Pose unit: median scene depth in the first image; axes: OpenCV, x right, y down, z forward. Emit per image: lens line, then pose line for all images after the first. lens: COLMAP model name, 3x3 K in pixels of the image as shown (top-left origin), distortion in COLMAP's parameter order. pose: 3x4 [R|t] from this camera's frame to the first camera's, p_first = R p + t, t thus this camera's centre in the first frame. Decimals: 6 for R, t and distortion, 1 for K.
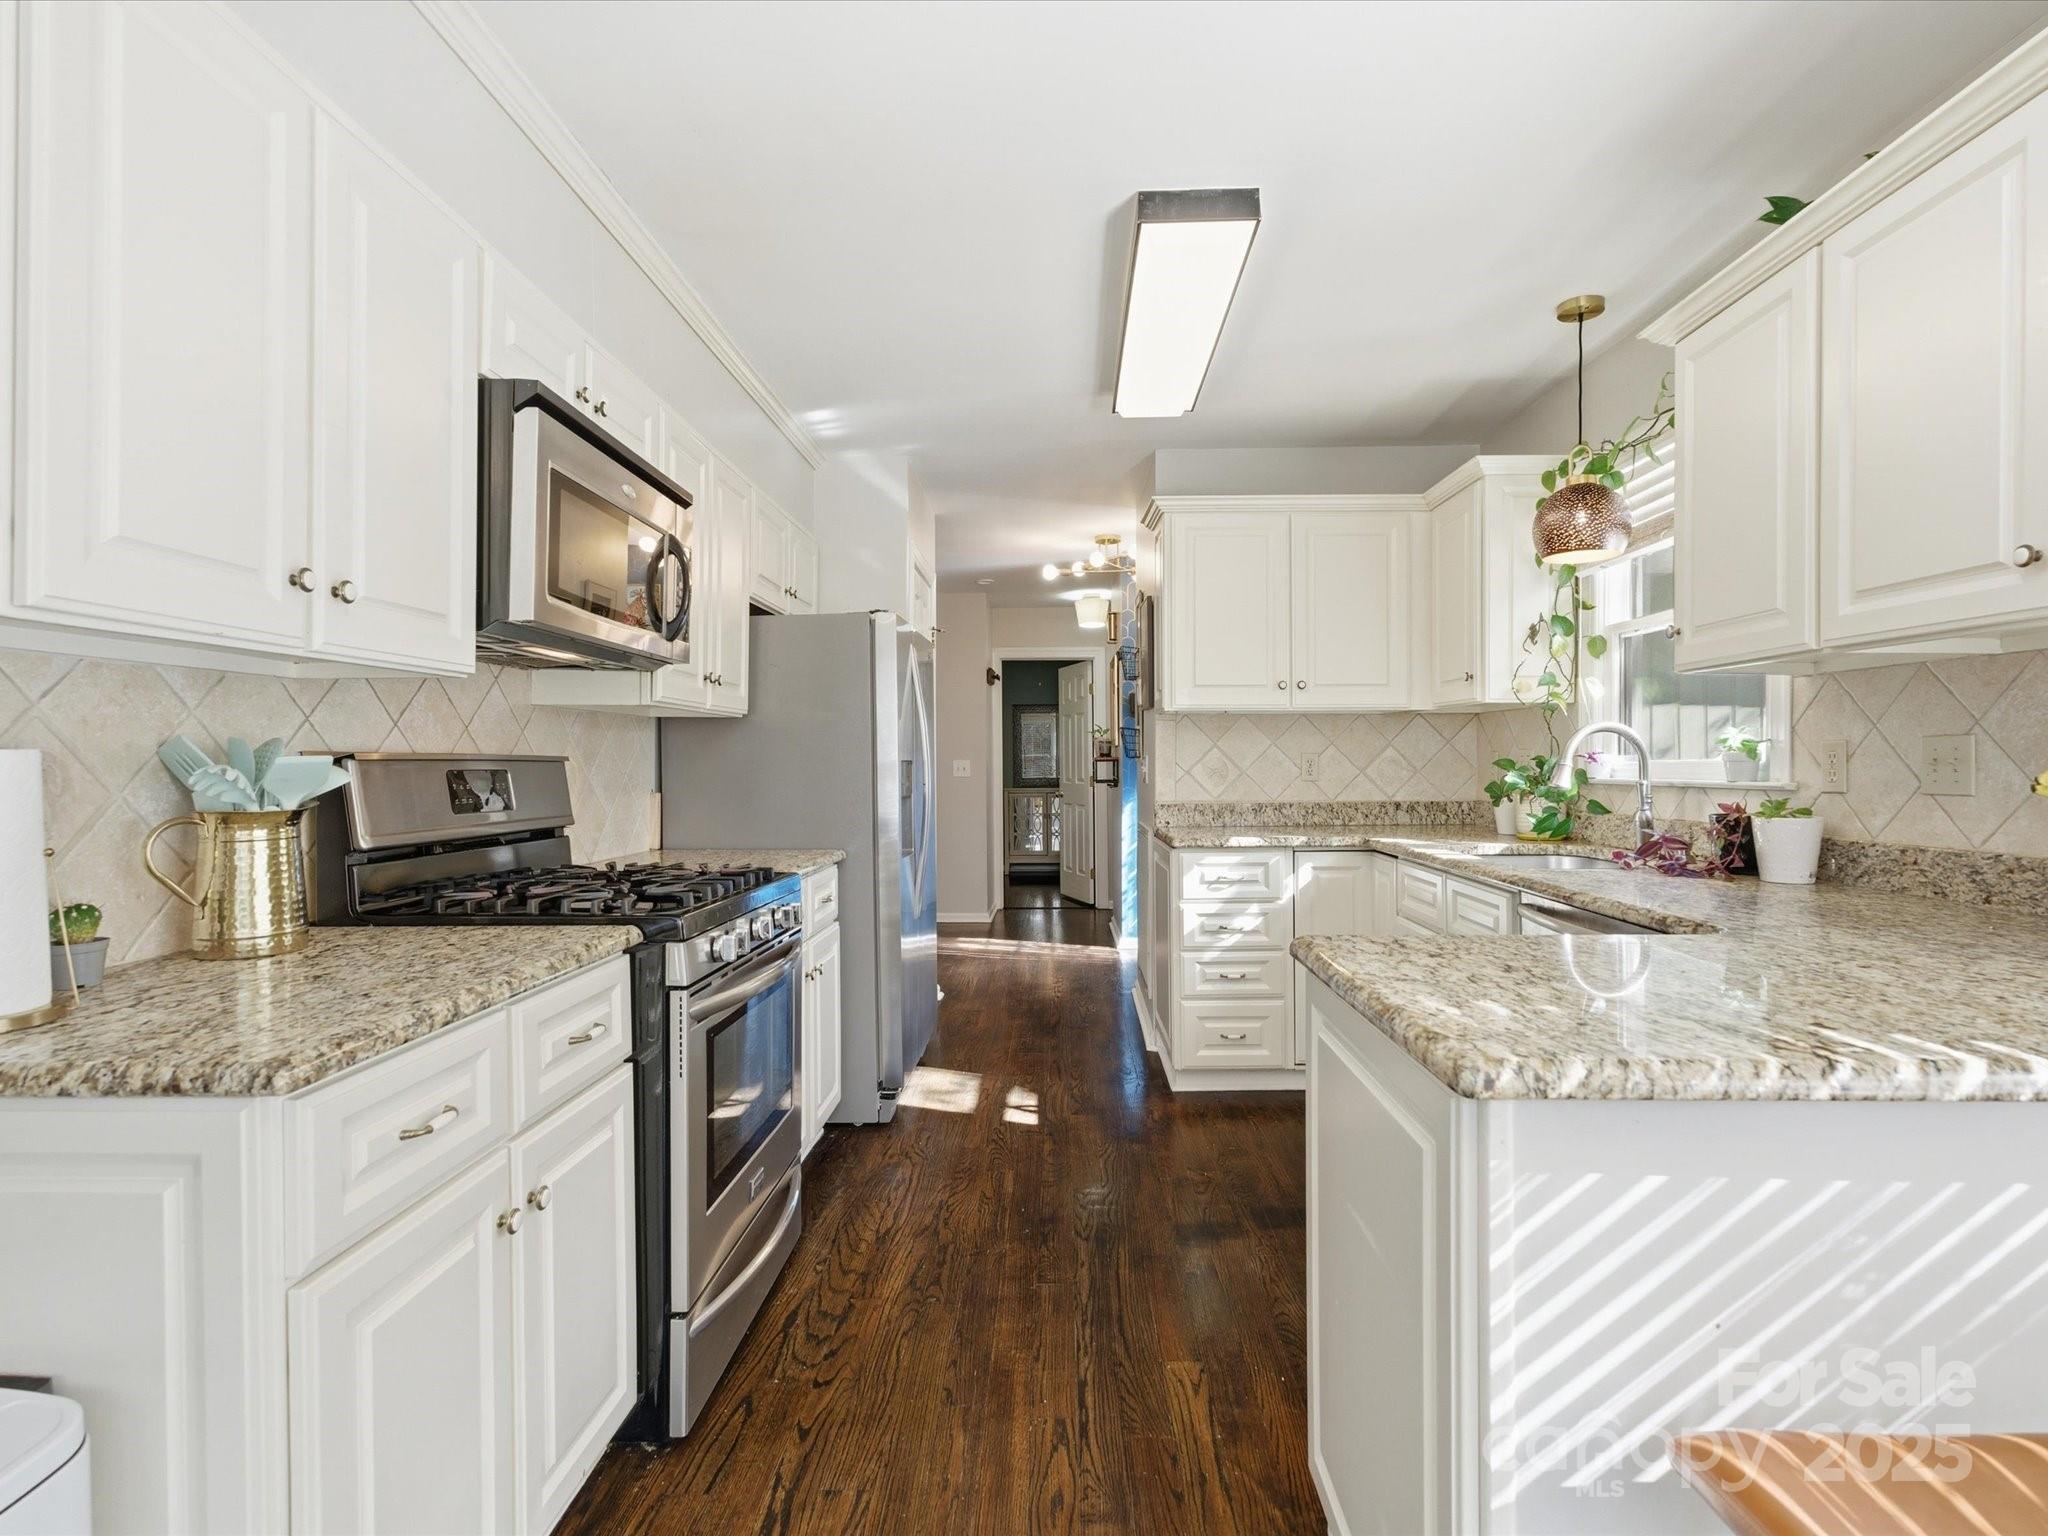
lens RADIAL K [[1010.1, 0, 1028.1], [0, 1010.1, 756.2], [0, 0, 1]] dist [-0.006588, -0.000027]
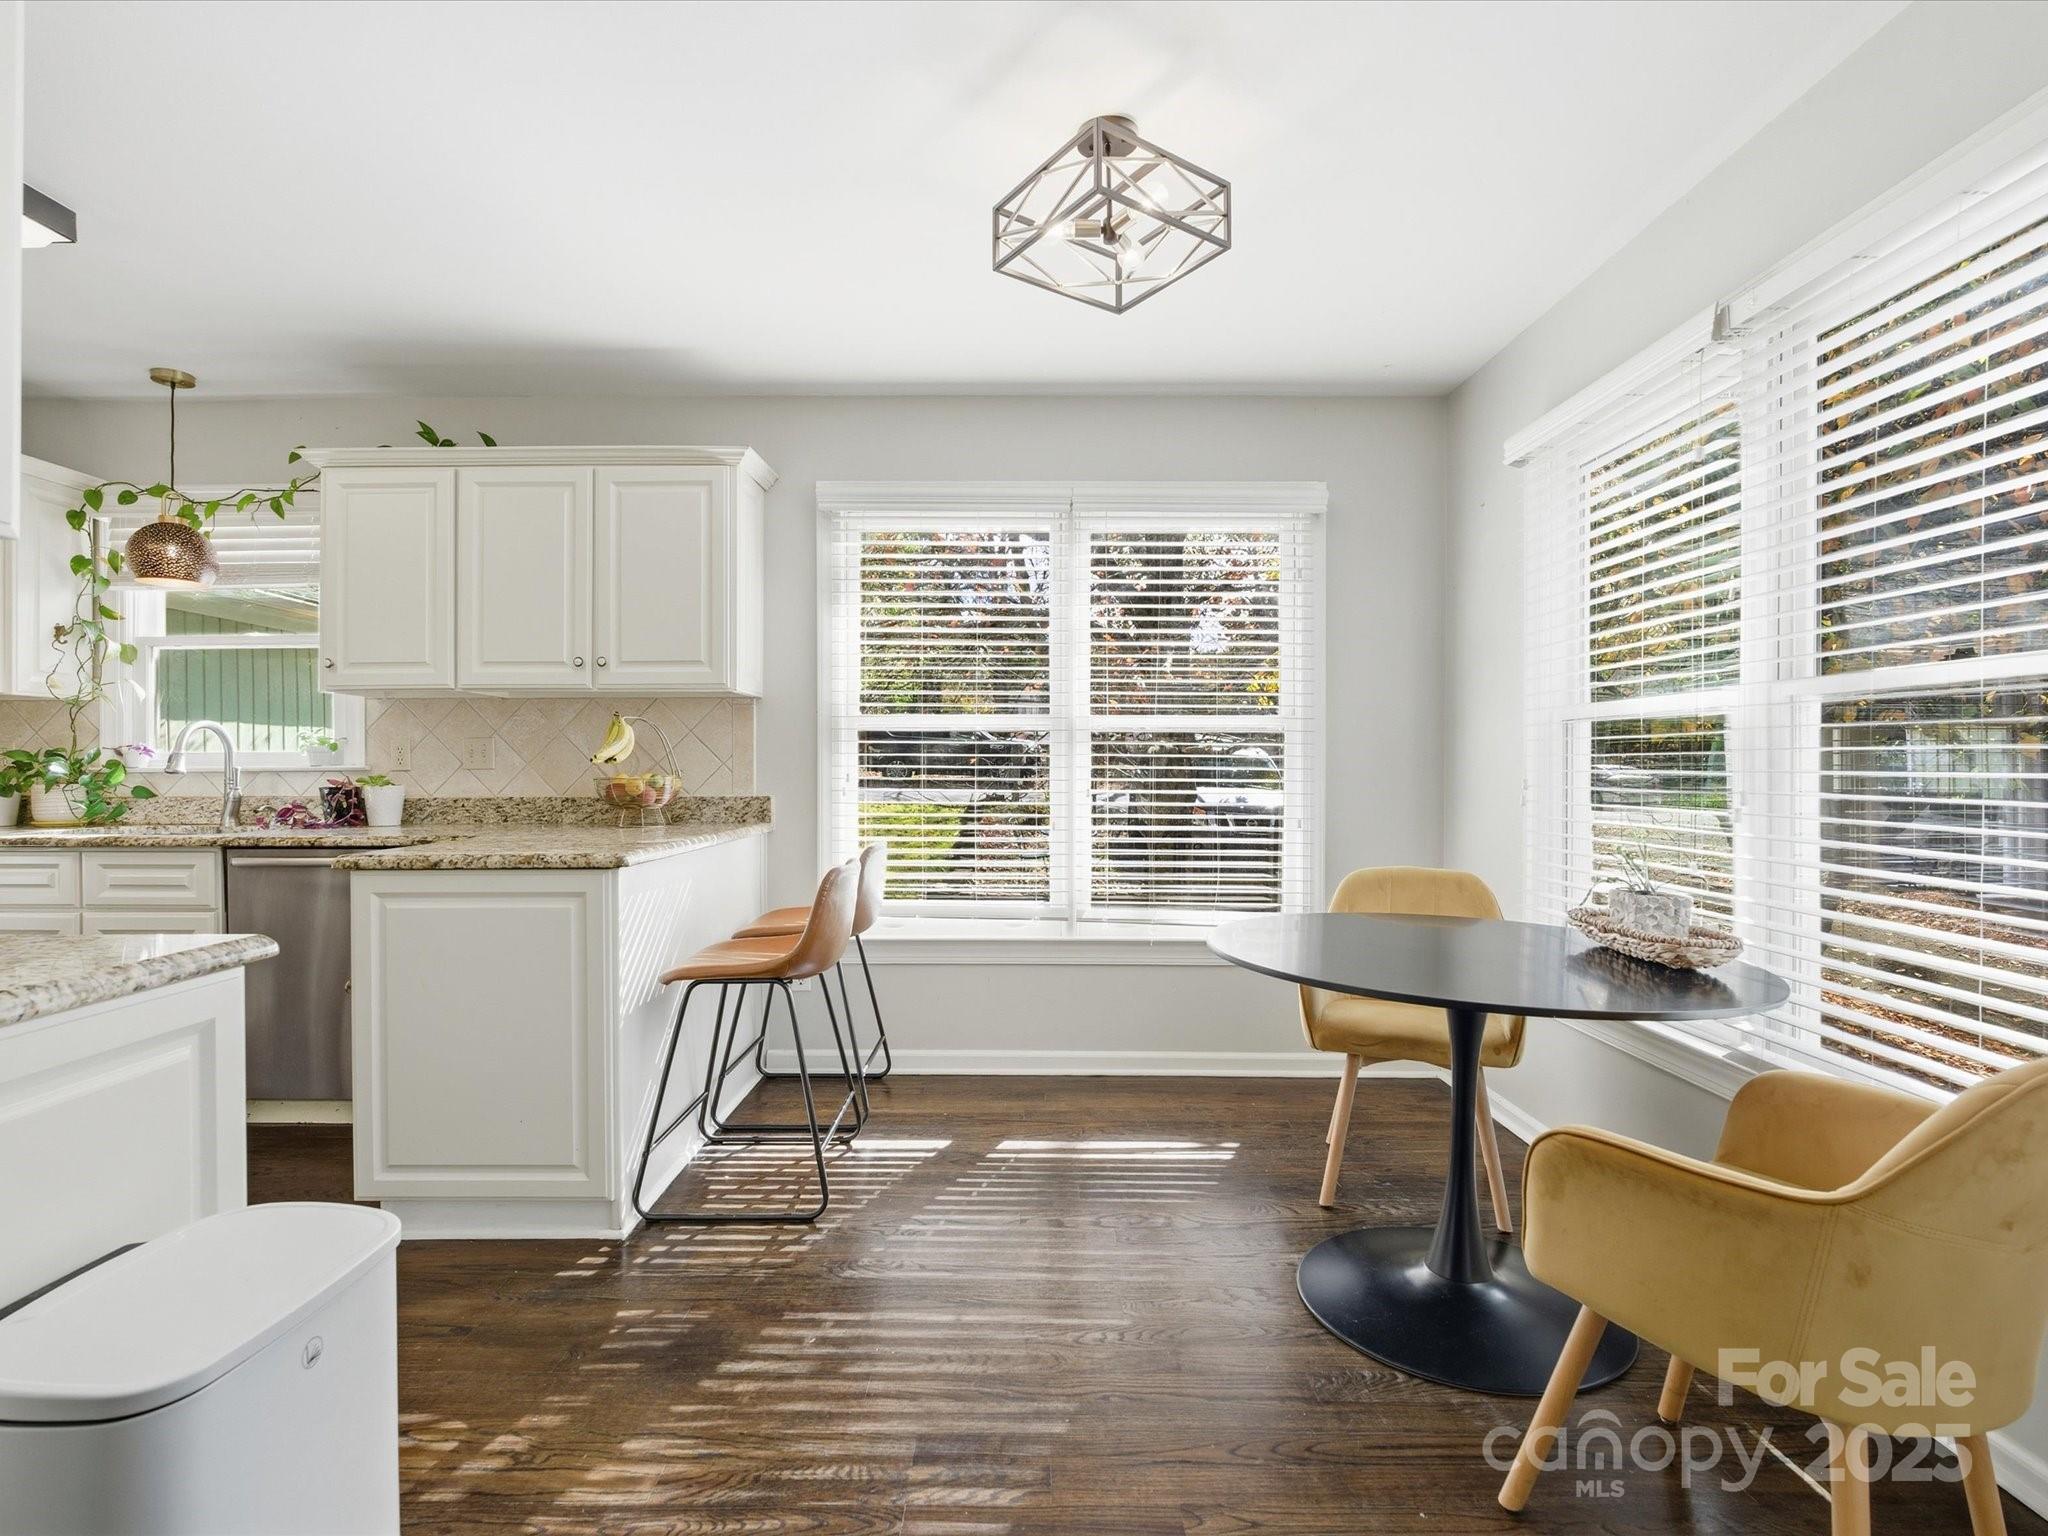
lens RADIAL K [[1010.1, 0, 1023.1], [0, 1010.1, 772.1], [0, 0, 1]] dist [-0.006588, -0.000027]
pose [[-0.029758, 0.003382, 0.999551, -0.868049], [-0.002654, 0.999990, -0.003463, 0.039544], [-0.999554, -0.002756, -0.029749, 0.014733]]
